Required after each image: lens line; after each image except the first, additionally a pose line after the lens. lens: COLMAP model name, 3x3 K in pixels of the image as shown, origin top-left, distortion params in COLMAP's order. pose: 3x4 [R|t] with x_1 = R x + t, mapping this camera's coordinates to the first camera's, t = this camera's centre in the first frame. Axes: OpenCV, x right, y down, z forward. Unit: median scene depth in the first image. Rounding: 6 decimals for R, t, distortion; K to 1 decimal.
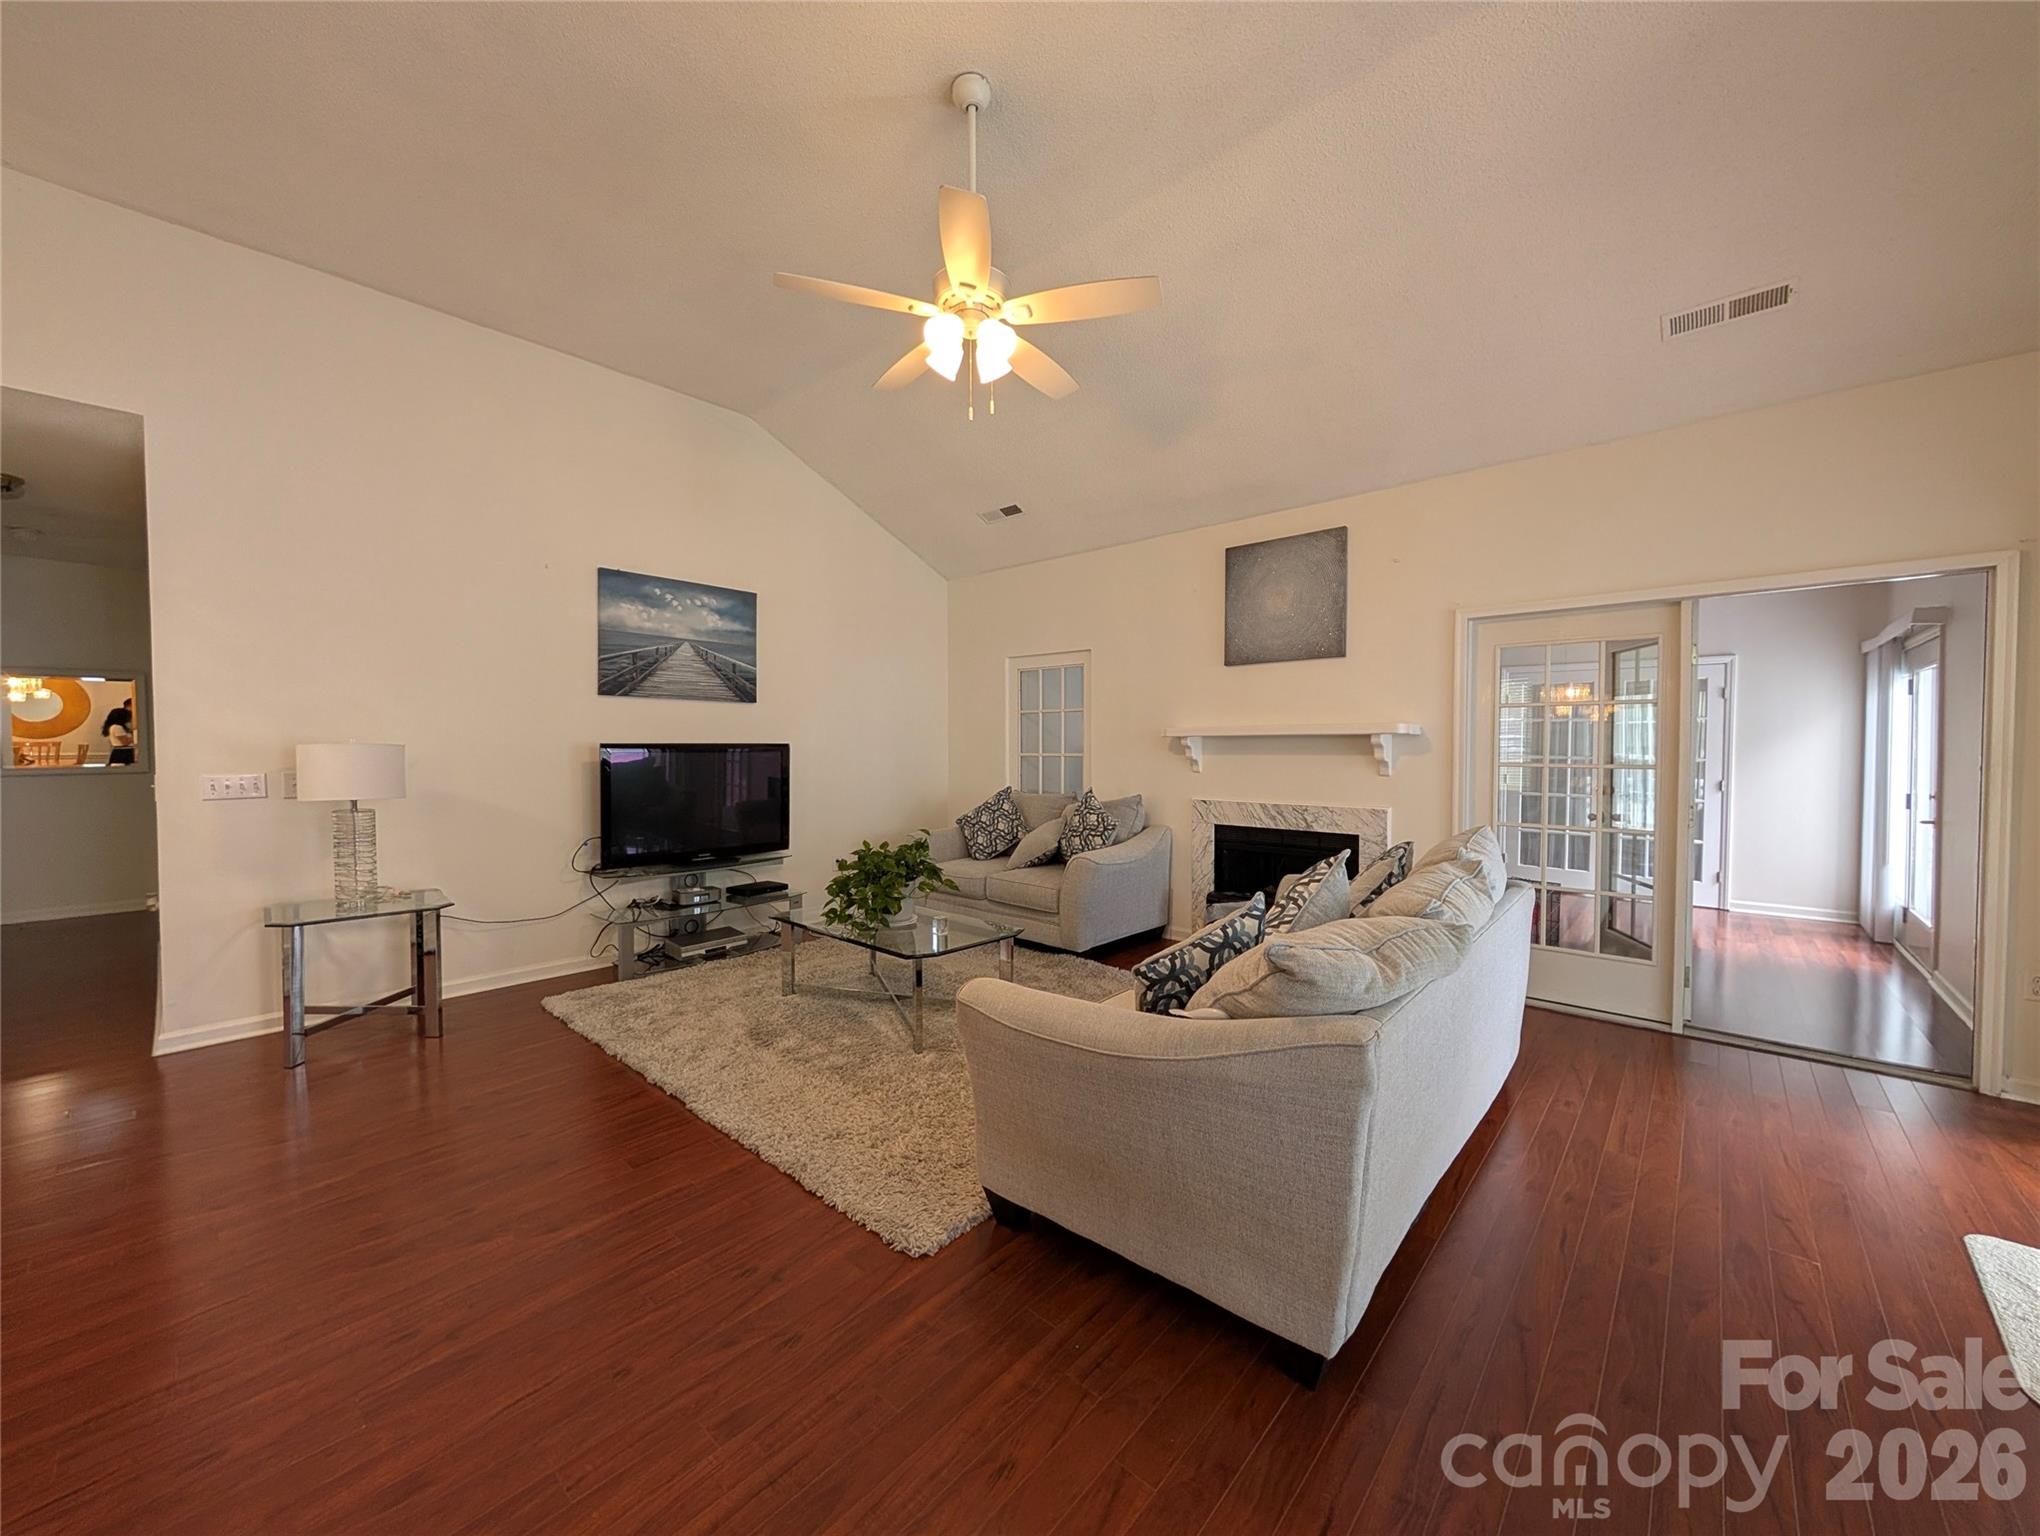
lens RADIAL K [[766.2, 0, 1016.4], [0, 766.2, 762.6], [0, 0, 1]] dist [0.001680, 0.000175]
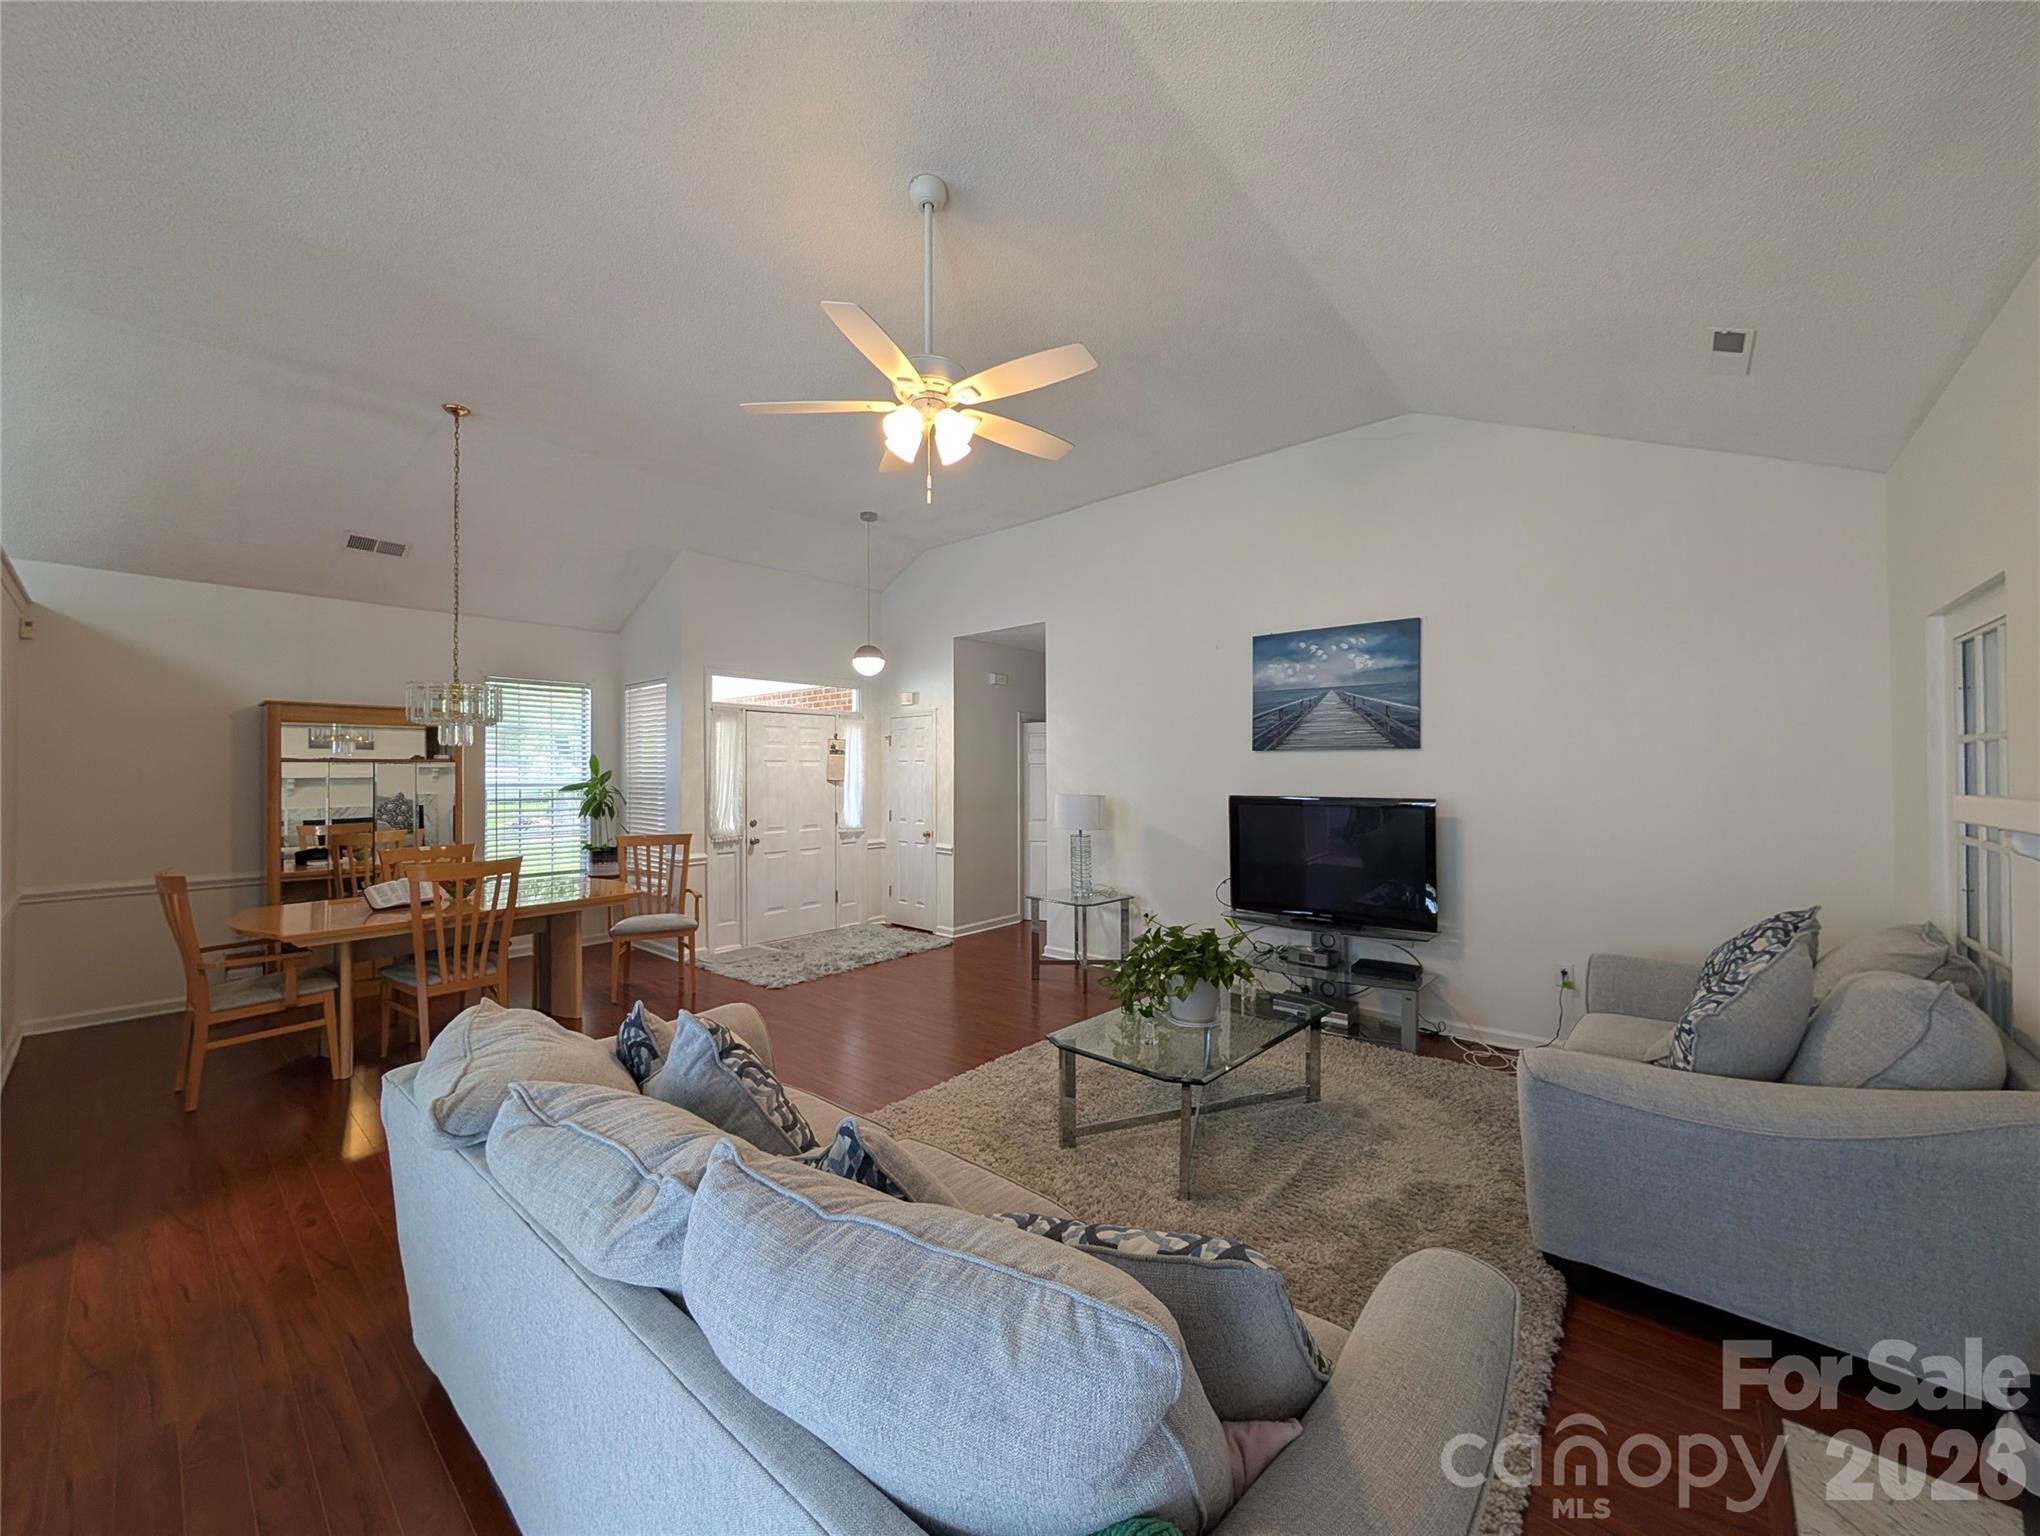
lens RADIAL K [[766.2, 0, 1015.7], [0, 766.2, 759.3], [0, 0, 1]] dist [0.001680, 0.000175]
pose [[0.023023, -0.011430, -0.999670, 0.504423], [-0.017929, 0.999769, -0.011844, -0.051211], [0.999574, 0.018196, 0.022813, 0.570184]]
